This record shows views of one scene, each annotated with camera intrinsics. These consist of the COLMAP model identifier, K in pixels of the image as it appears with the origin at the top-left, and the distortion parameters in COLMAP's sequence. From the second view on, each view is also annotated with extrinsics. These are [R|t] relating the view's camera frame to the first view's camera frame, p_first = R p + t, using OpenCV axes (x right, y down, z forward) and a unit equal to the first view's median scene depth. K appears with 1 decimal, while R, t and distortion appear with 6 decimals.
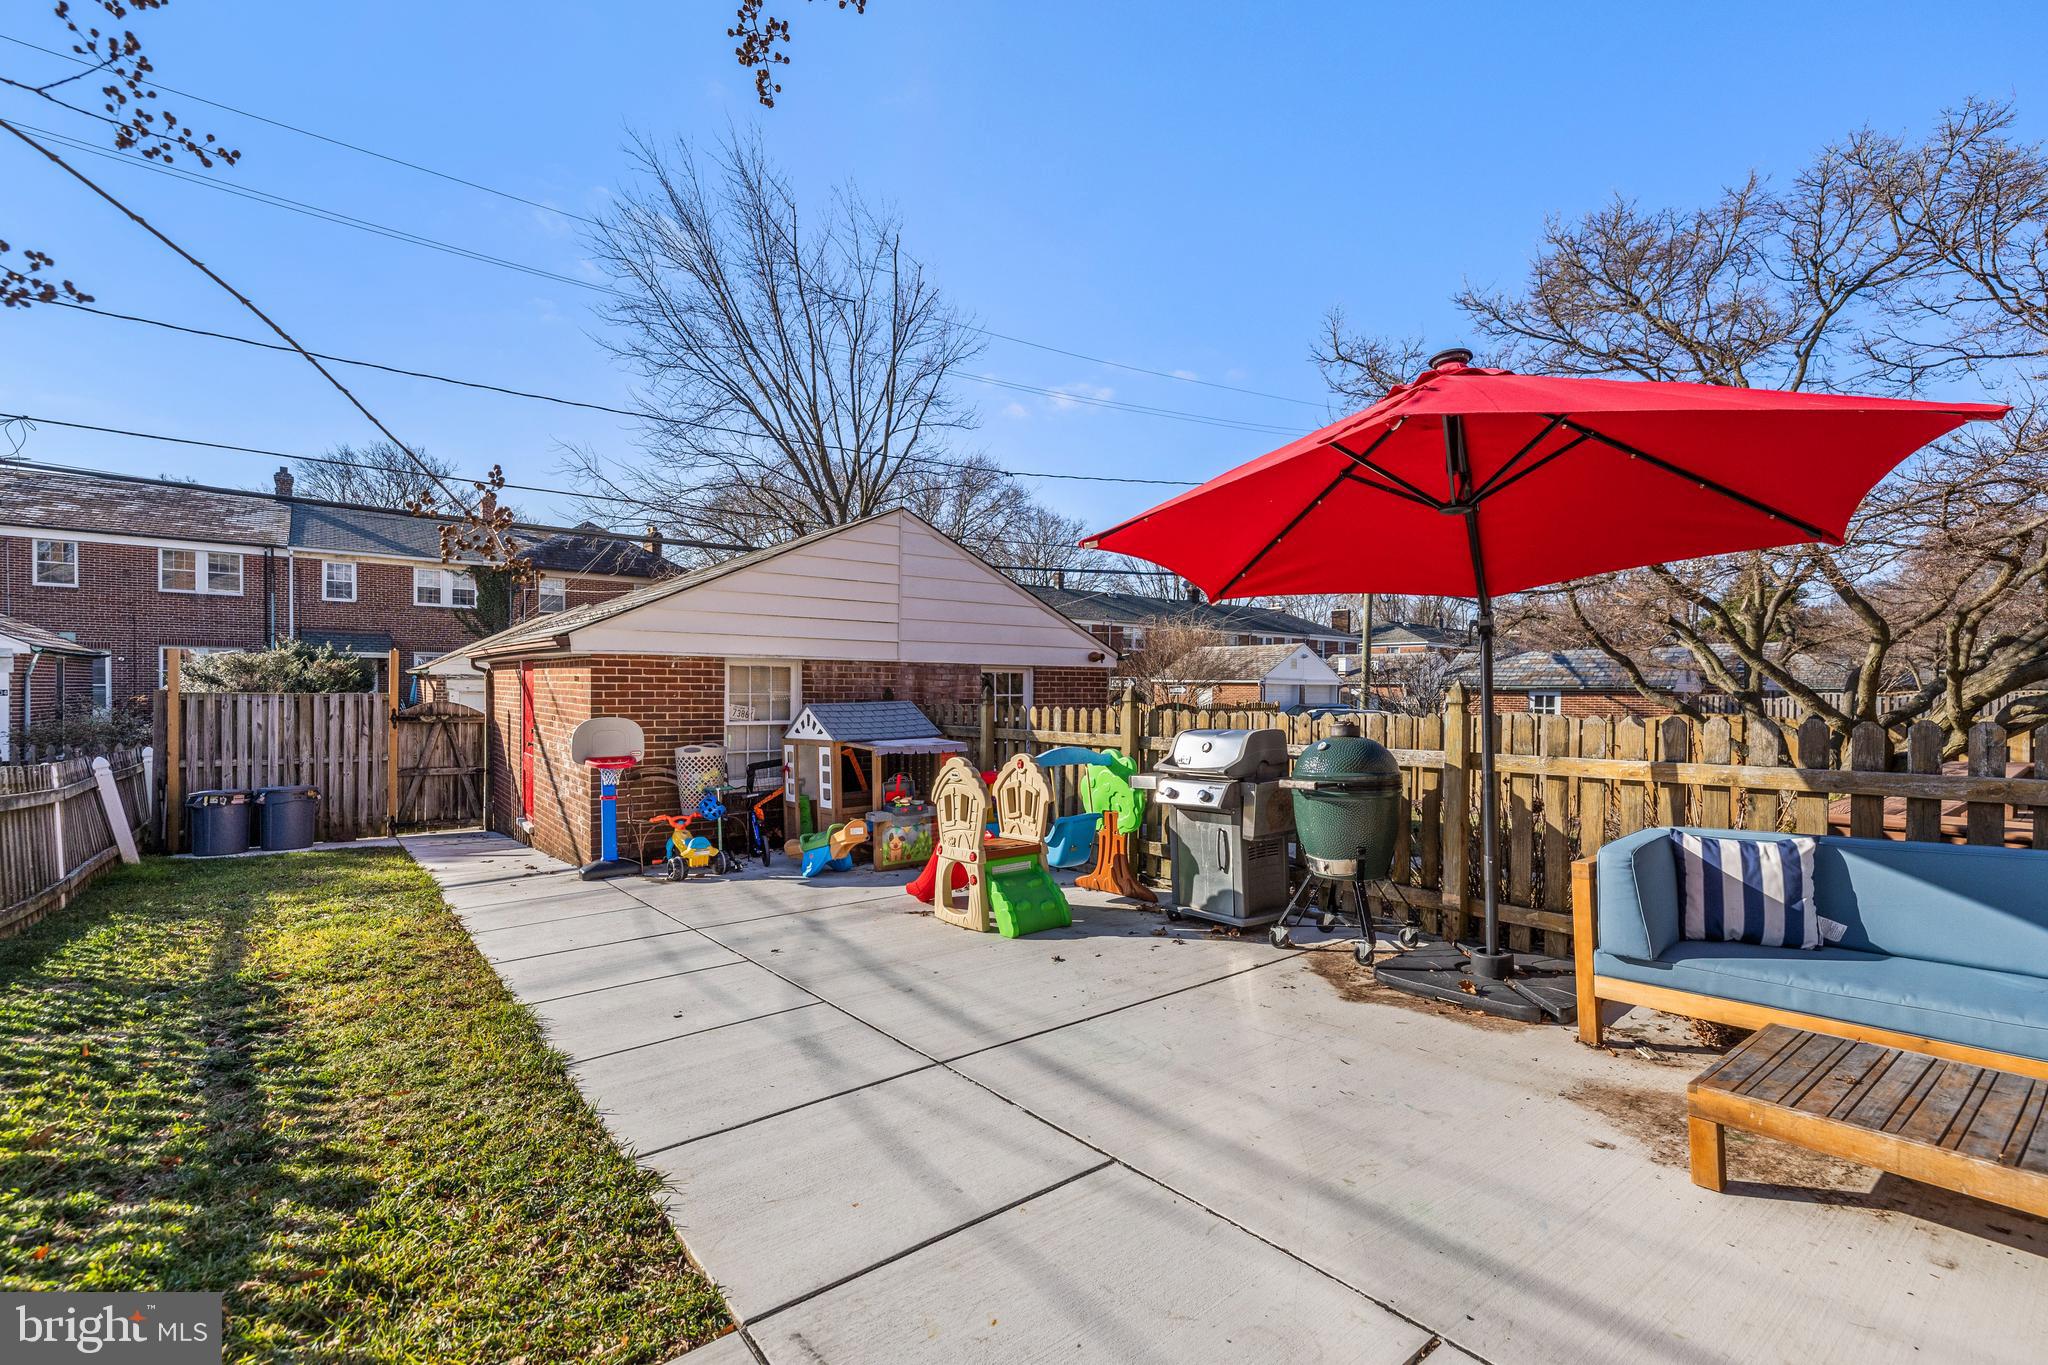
lens RADIAL K [[885.7, 0, 1011.8], [0, 885.7, 687.7], [0, 0, 1]] dist [0.001255, 0.000329]
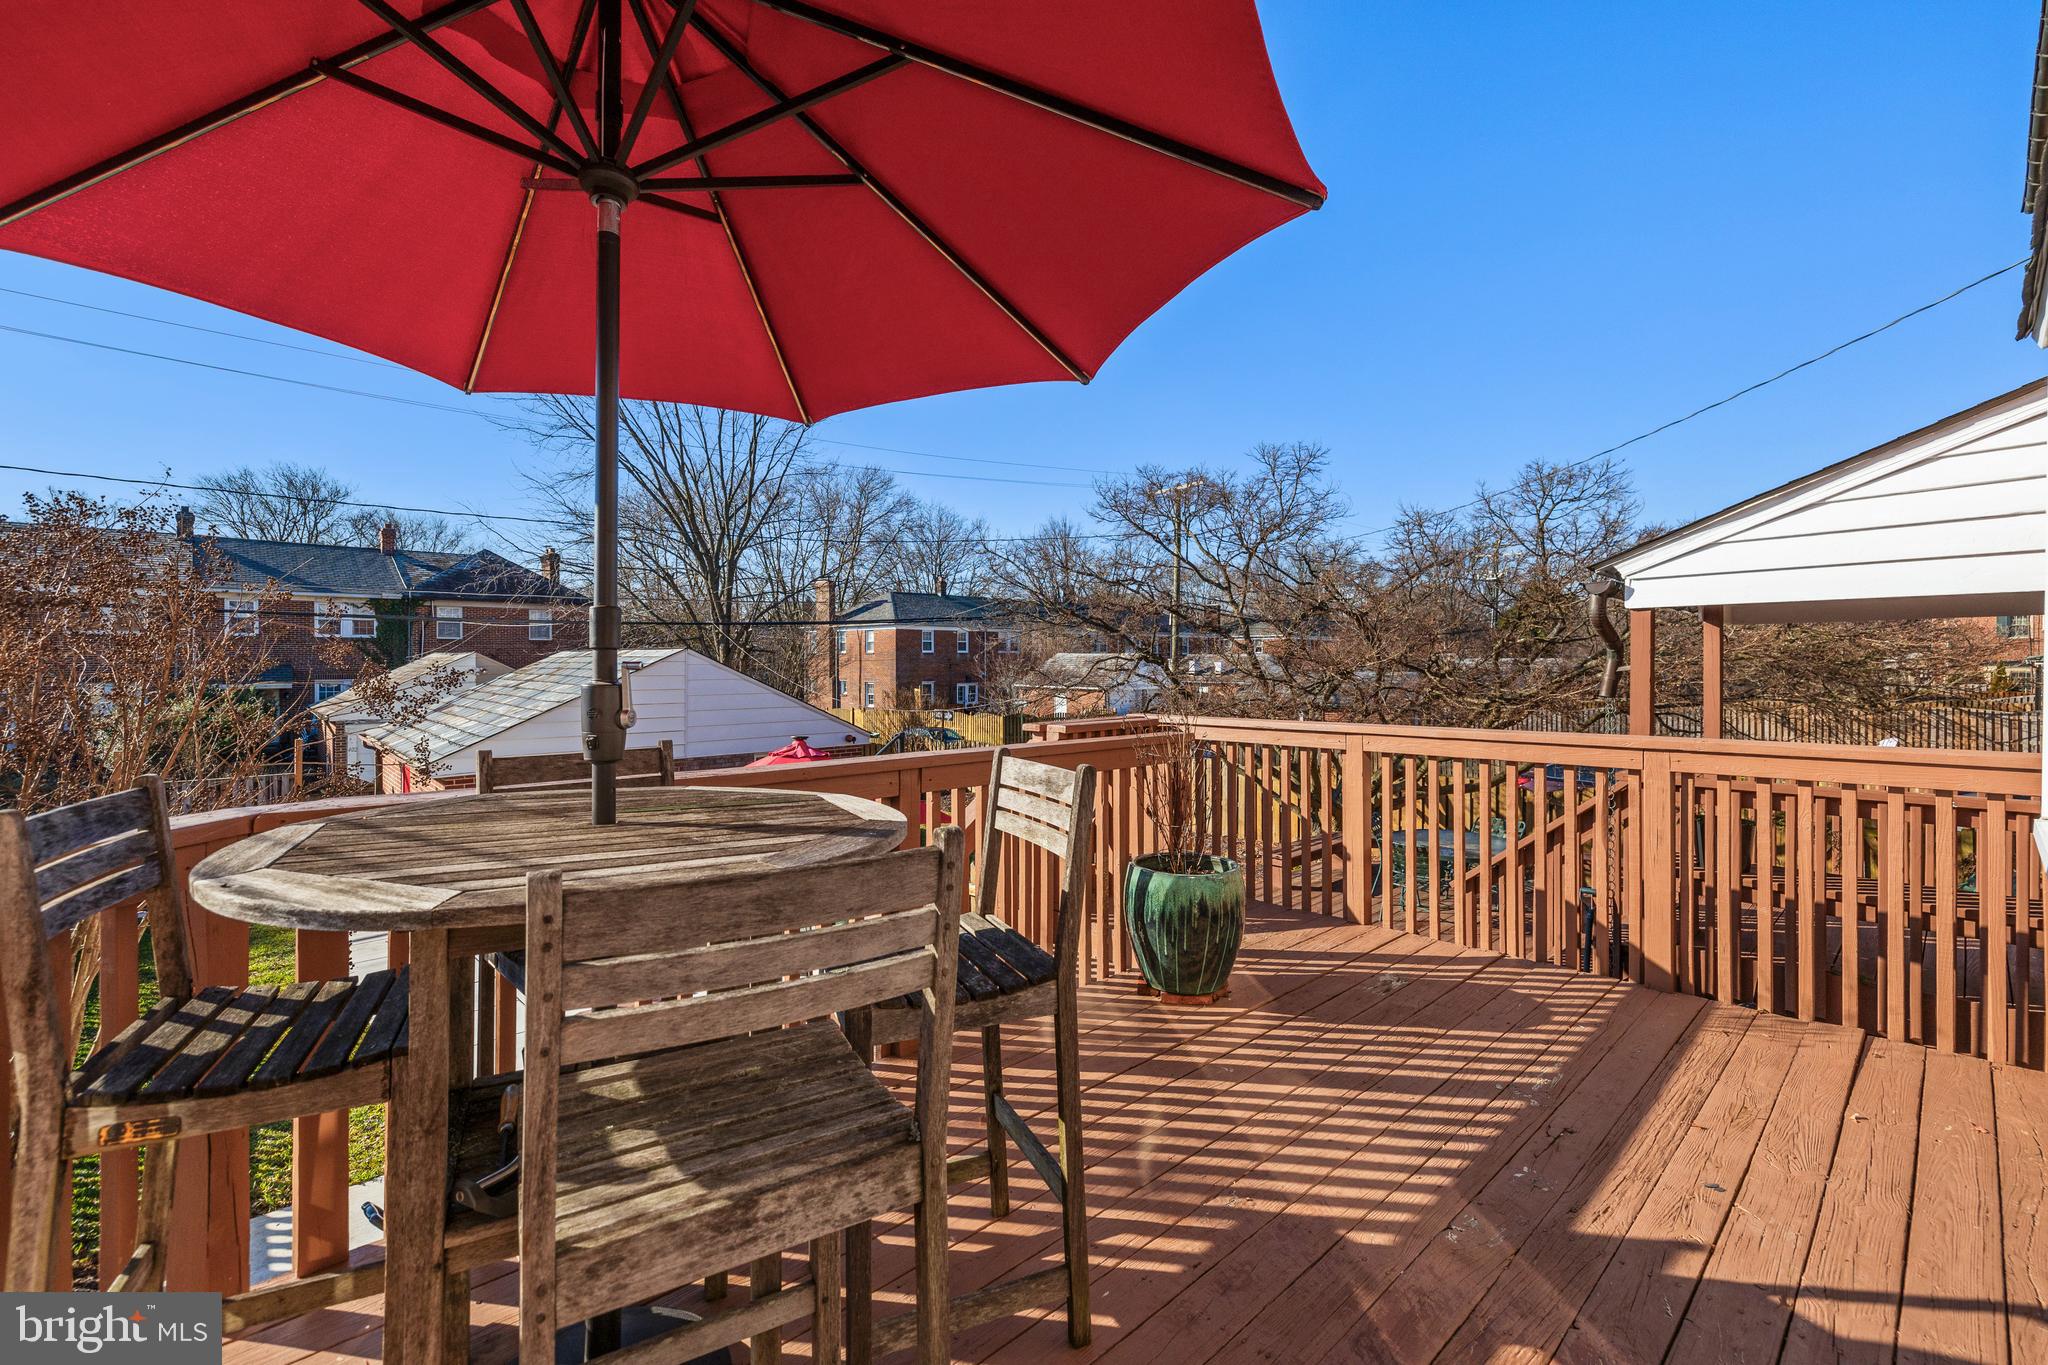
lens RADIAL K [[862.8, 0, 1005.1], [0, 862.8, 666.2], [0, 0, 1]] dist [0.000995, 0.000248]
pose [[0.996785, -0.005479, 0.079940, 0.092589], [0.005106, 0.999975, 0.004871, -0.062292], [-0.079964, -0.004447, 0.996788, -0.136106]]
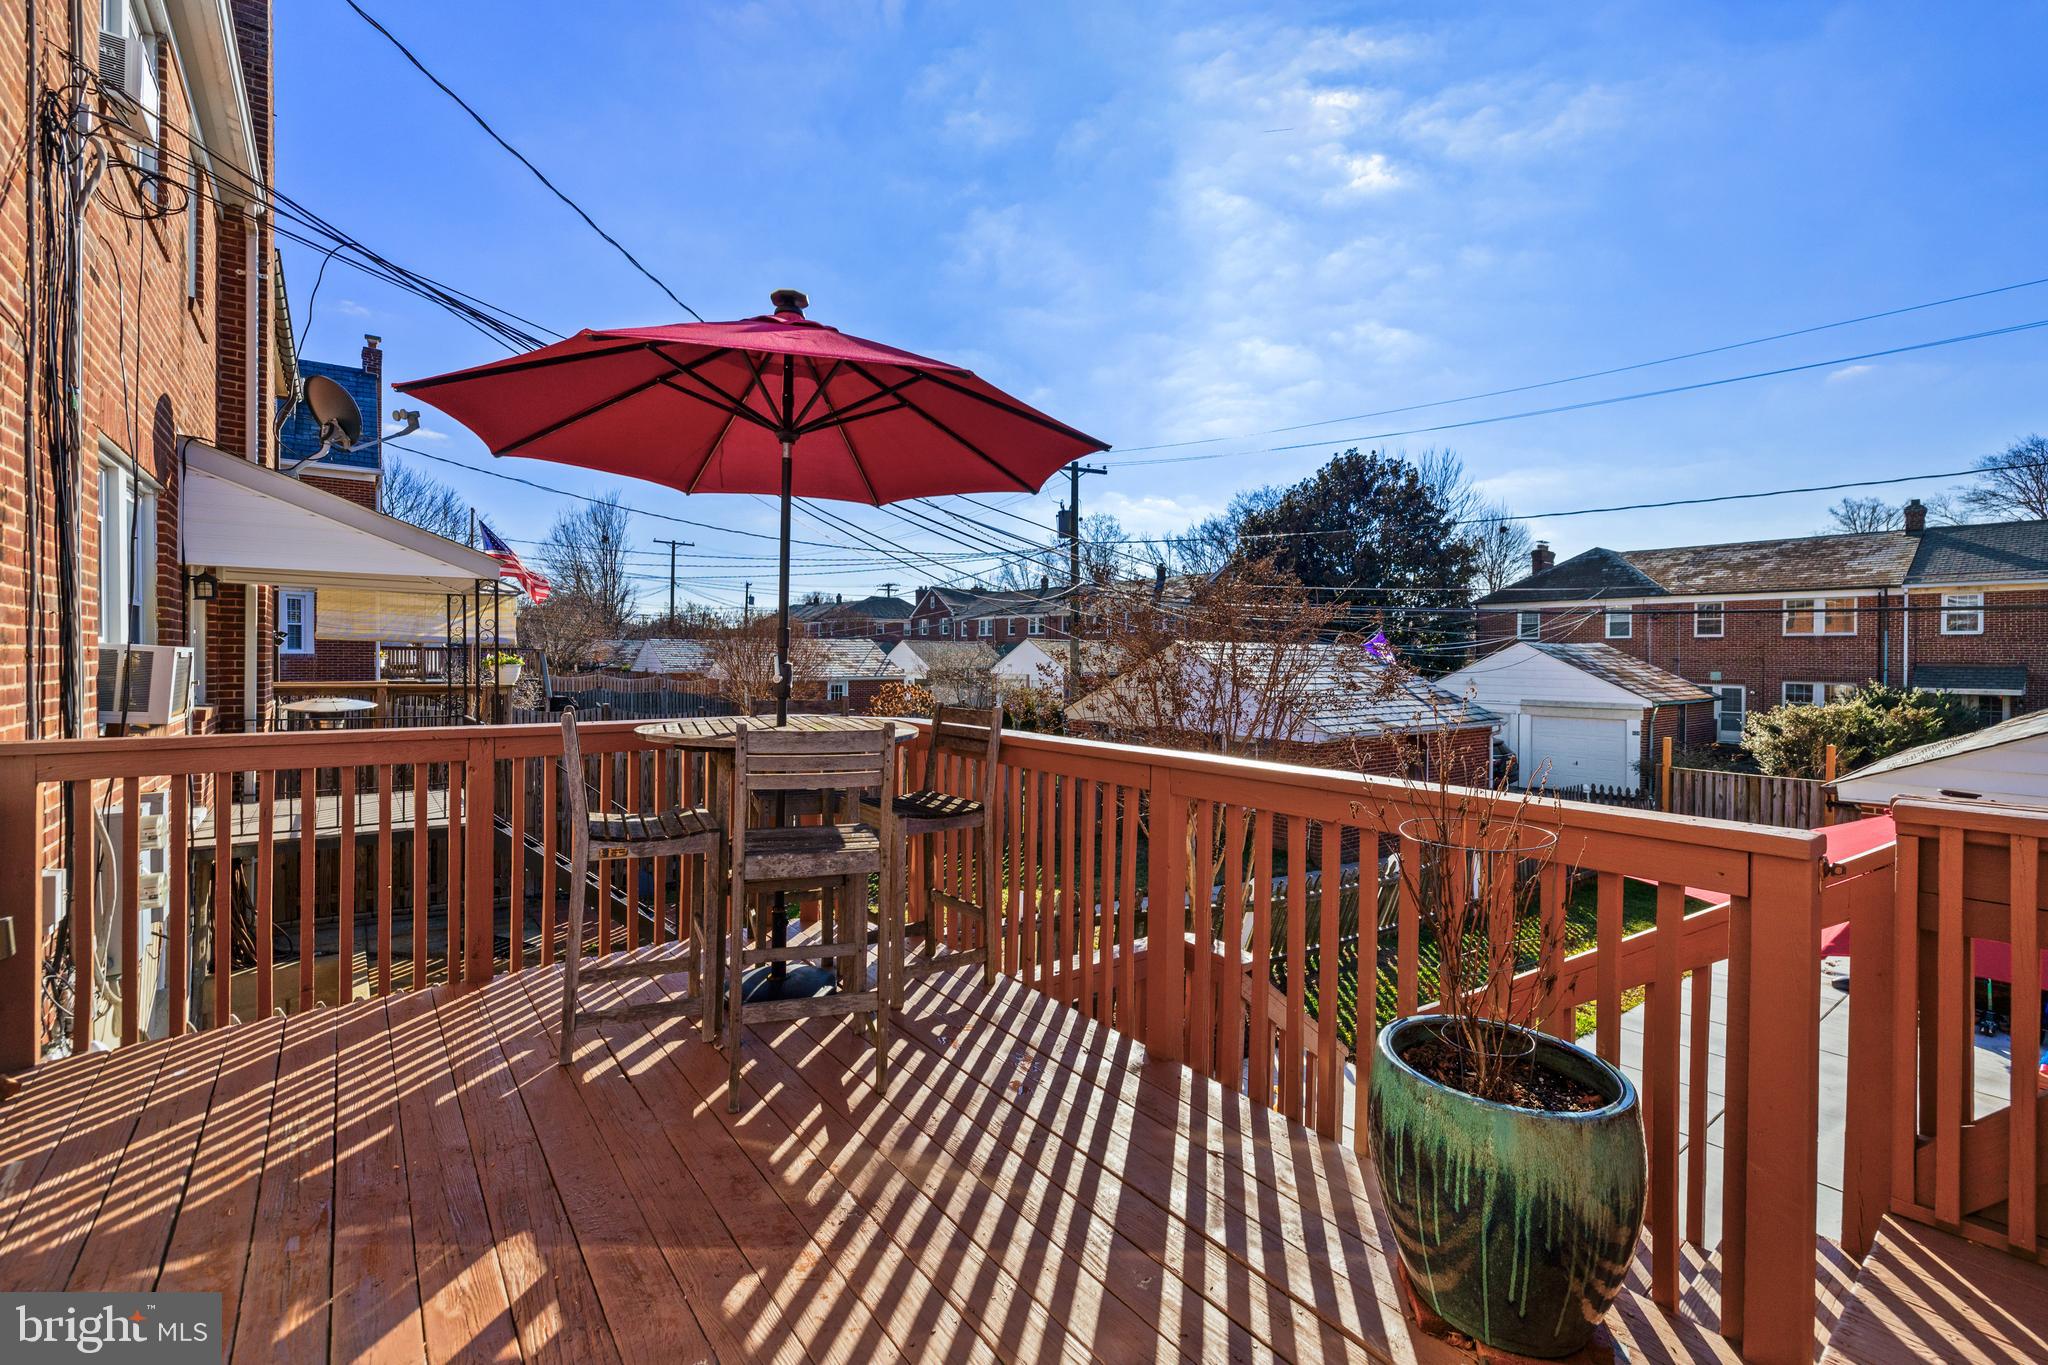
lens RADIAL K [[862.8, 0, 1005.1], [0, 862.8, 666.2], [0, 0, 1]] dist [0.000995, 0.000248]
pose [[-0.002034, 0.005240, -0.999984, 0.194749], [-0.007838, 0.999955, 0.005256, -0.061353], [0.999967, 0.007848, -0.001993, -0.045628]]
